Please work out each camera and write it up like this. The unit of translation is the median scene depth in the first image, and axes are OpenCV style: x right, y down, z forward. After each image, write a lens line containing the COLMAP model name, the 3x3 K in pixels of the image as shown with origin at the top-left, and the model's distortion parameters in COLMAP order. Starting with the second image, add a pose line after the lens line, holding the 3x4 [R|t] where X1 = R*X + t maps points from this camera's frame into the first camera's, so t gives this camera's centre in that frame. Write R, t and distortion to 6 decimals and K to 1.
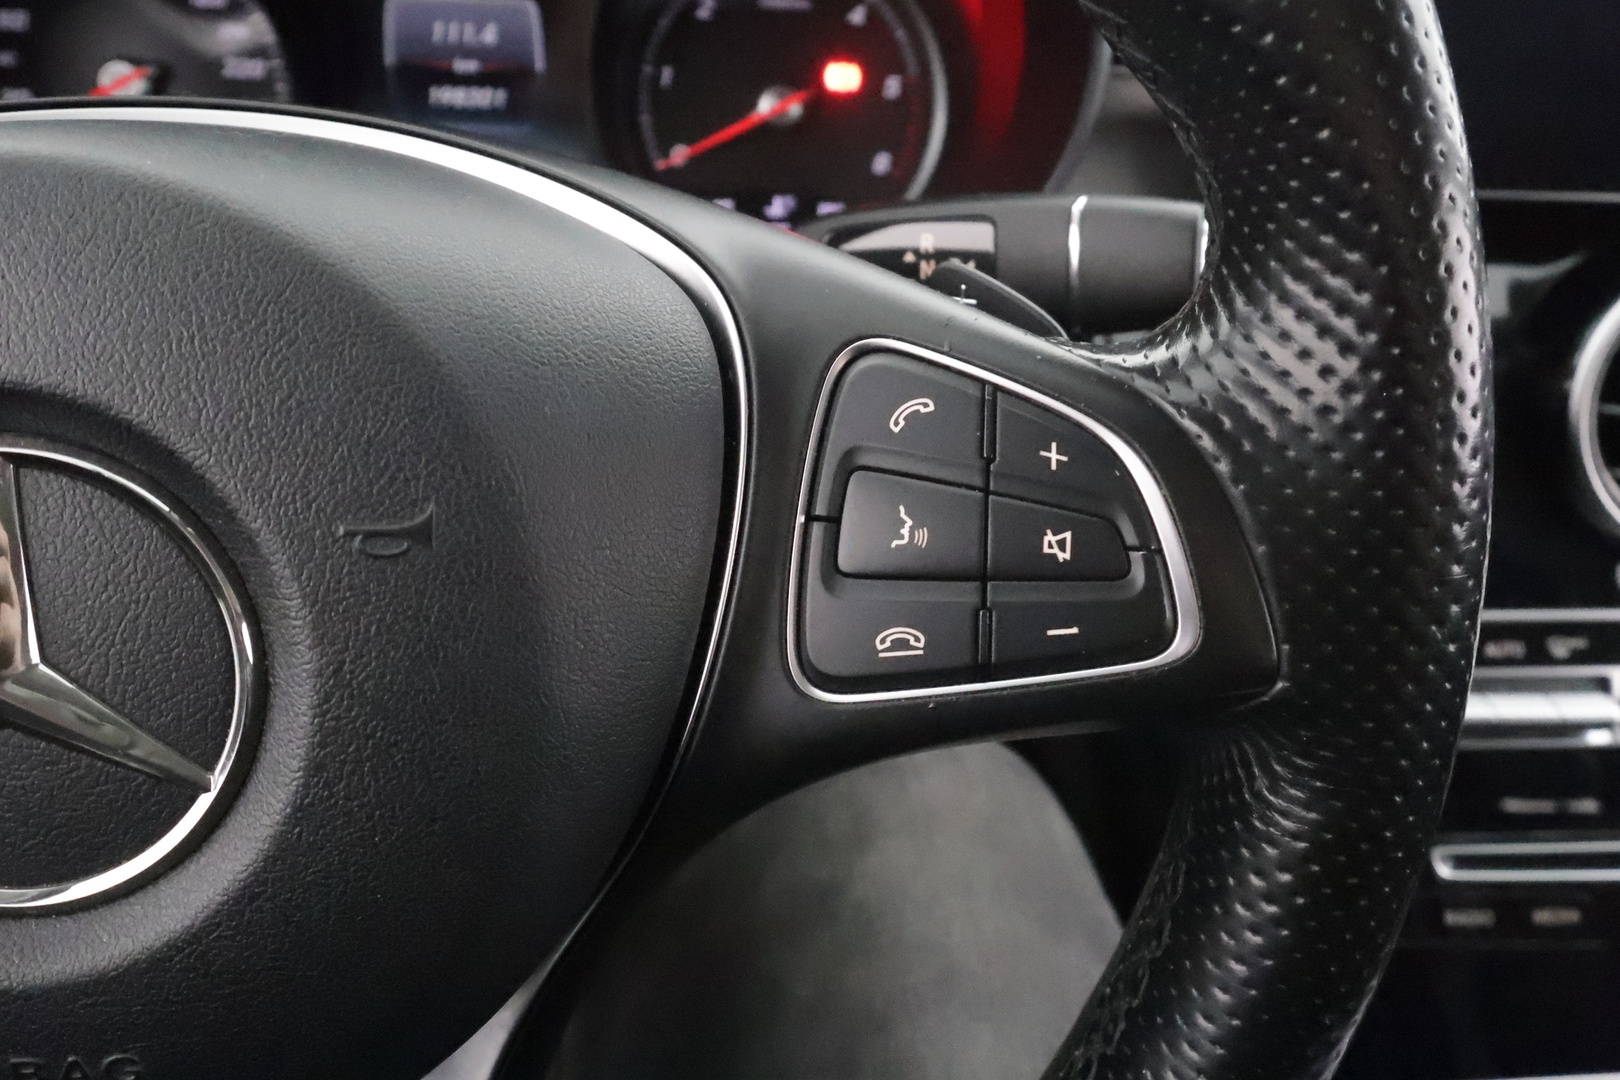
lens RADIAL K [[1340.4, 0, 794.1], [0, 1340.4, 550.0], [0, 0, 1]] dist [0.027352, 0.005551]
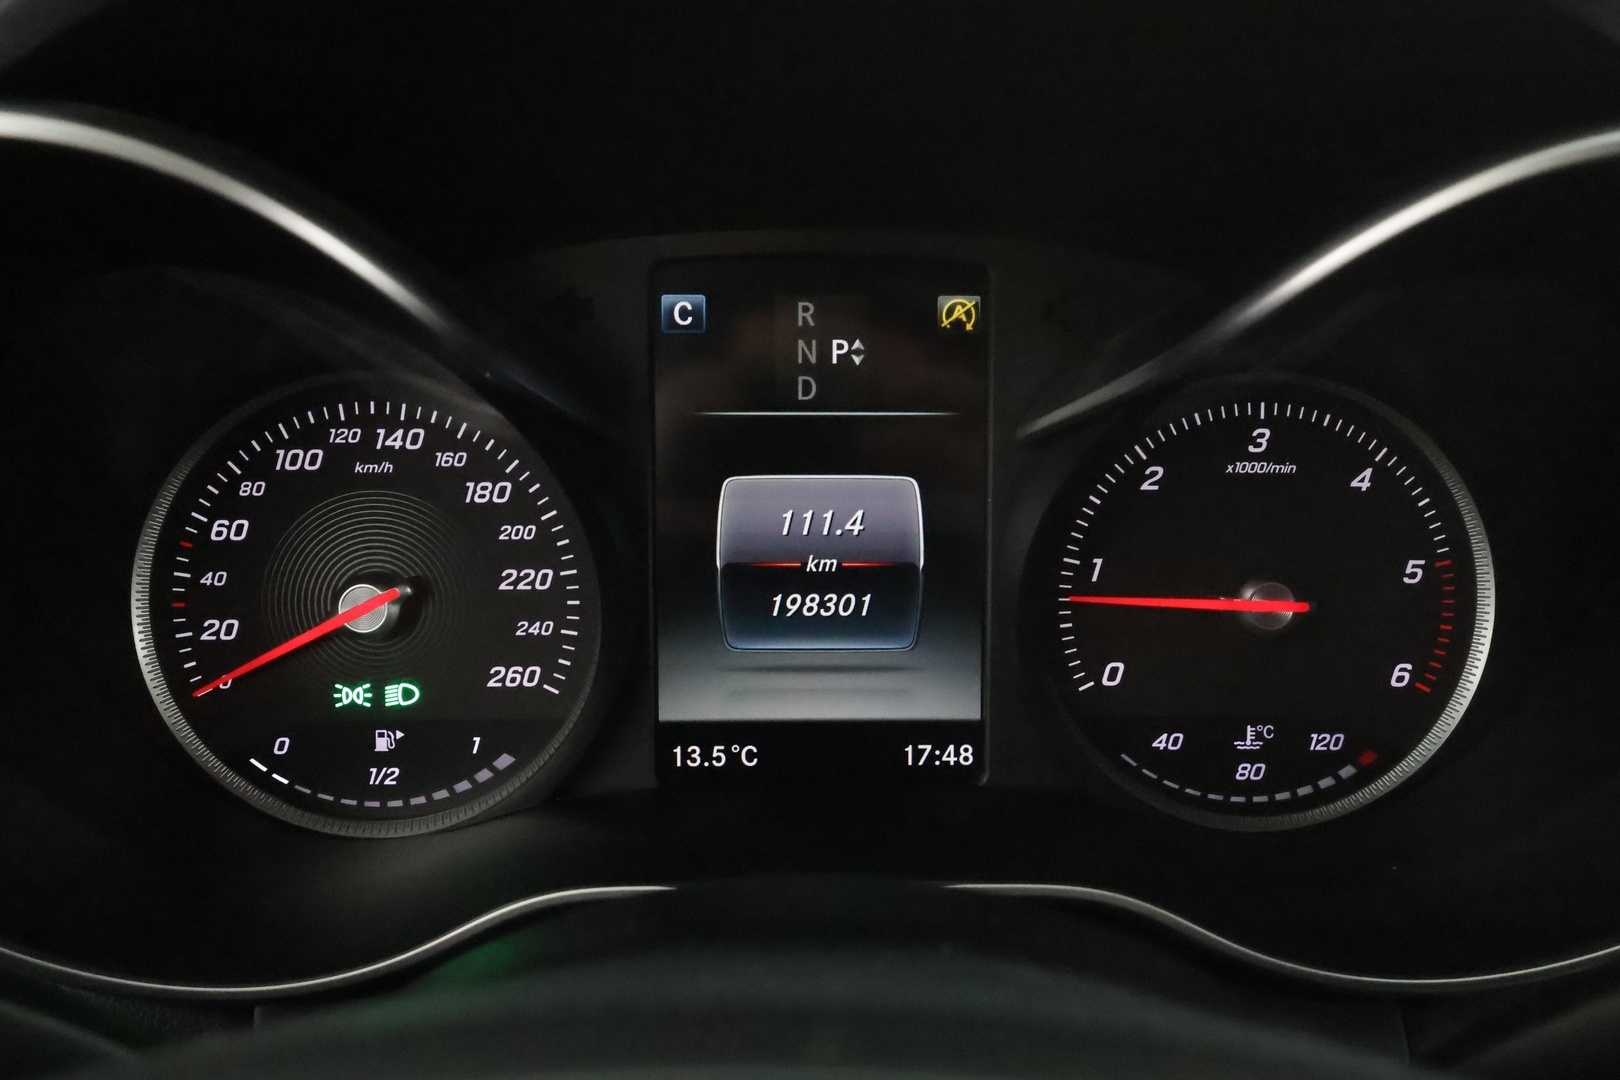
lens RADIAL K [[1340.4, 0, 813.2], [0, 1340.4, 539.1], [0, 0, 1]] dist [0.027352, 0.005551]
pose [[0.997234, -0.024756, -0.070082, -0.474367], [0.006381, 0.967933, -0.251127, -0.461108], [0.074052, 0.249985, 0.965414, 0.722052]]
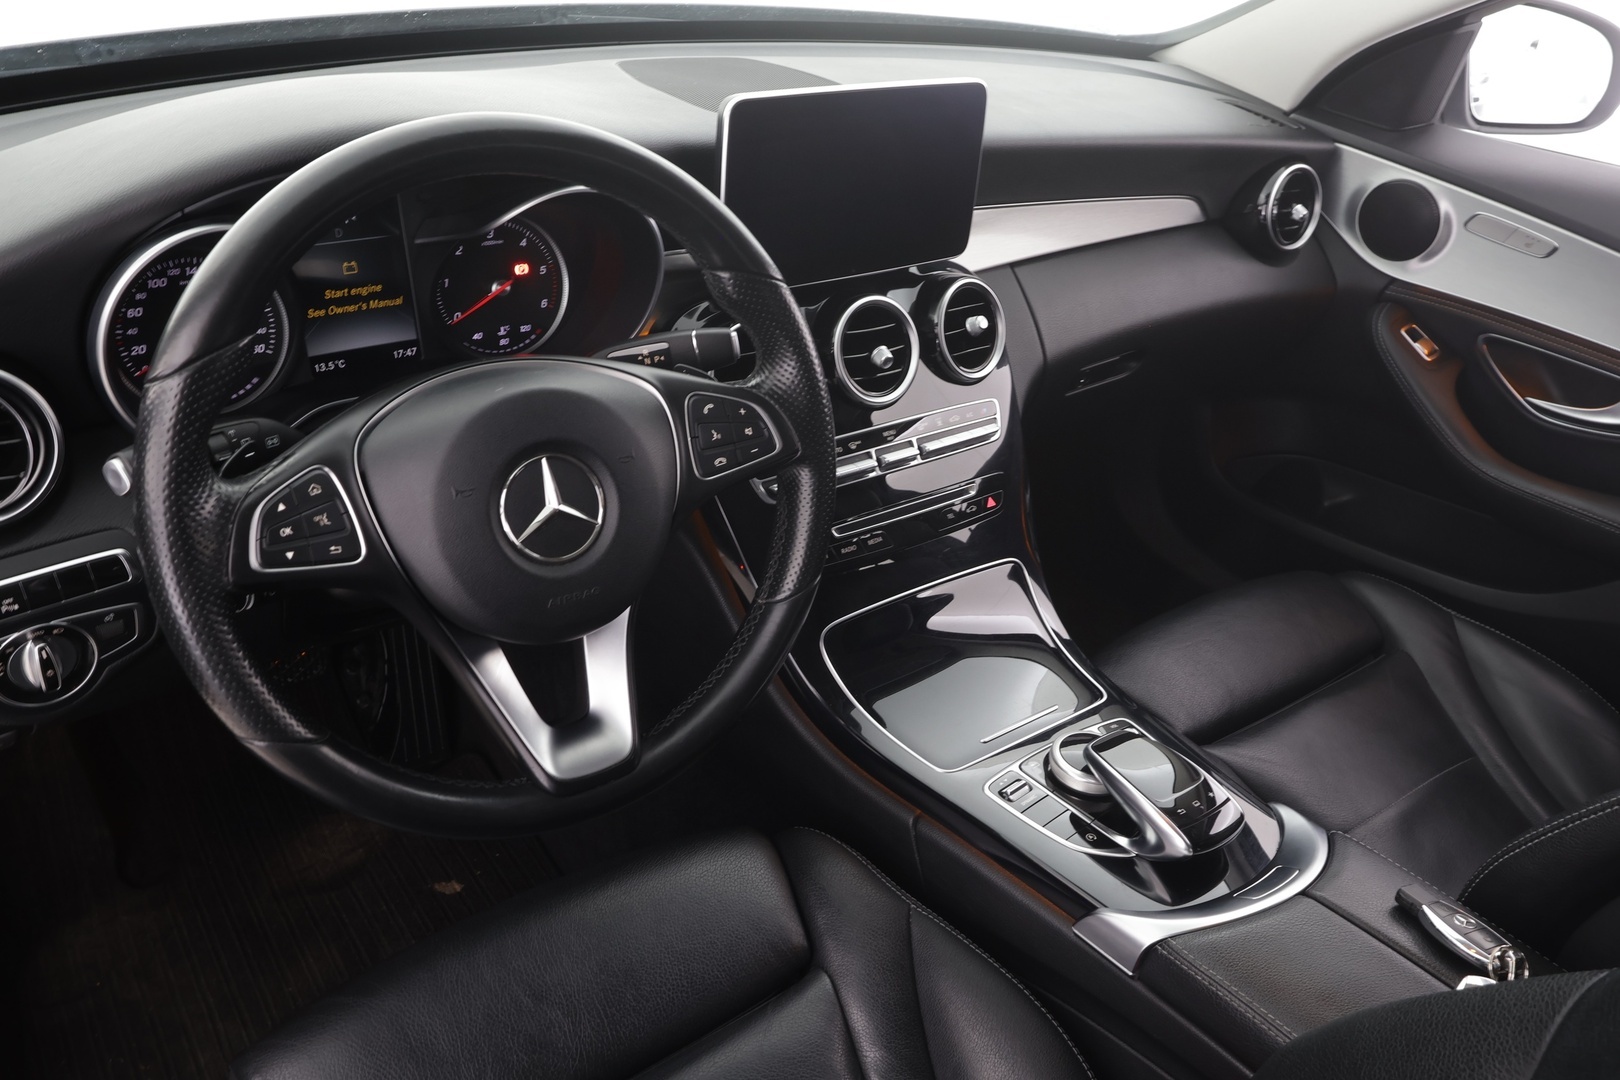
lens RADIAL K [[1340.4, 0, 780.9], [0, 1340.4, 515.8], [0, 0, 1]] dist [0.027352, 0.005551]
pose [[0.867182, -0.238636, 0.437091, -1.620079], [0.237205, 0.969679, 0.058799, 0.030357], [-0.437870, 0.052691, 0.897493, -2.830470]]
